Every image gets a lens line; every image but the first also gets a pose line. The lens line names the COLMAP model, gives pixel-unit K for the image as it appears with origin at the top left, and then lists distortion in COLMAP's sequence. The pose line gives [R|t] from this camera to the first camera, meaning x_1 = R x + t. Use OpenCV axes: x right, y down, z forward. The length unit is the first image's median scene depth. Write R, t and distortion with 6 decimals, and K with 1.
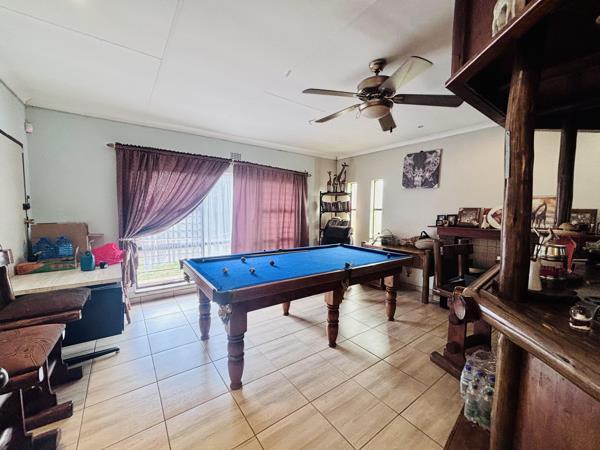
lens RADIAL K [[240.7, 0, 300.0], [0, 240.7, 225.0], [0, 0, 1]] dist [-0.000032, 0.000034]
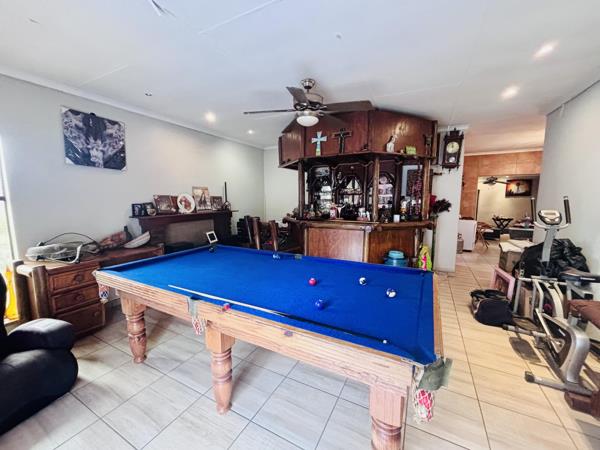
lens RADIAL K [[240.7, 0, 300.0], [0, 240.7, 225.0], [0, 0, 1]] dist [-0.000032, 0.000034]
pose [[-0.431488, -0.115162, 0.894738, -0.423664], [0.058384, 0.986174, 0.155086, -0.064065], [-0.900227, 0.119156, -0.418799, 0.810616]]
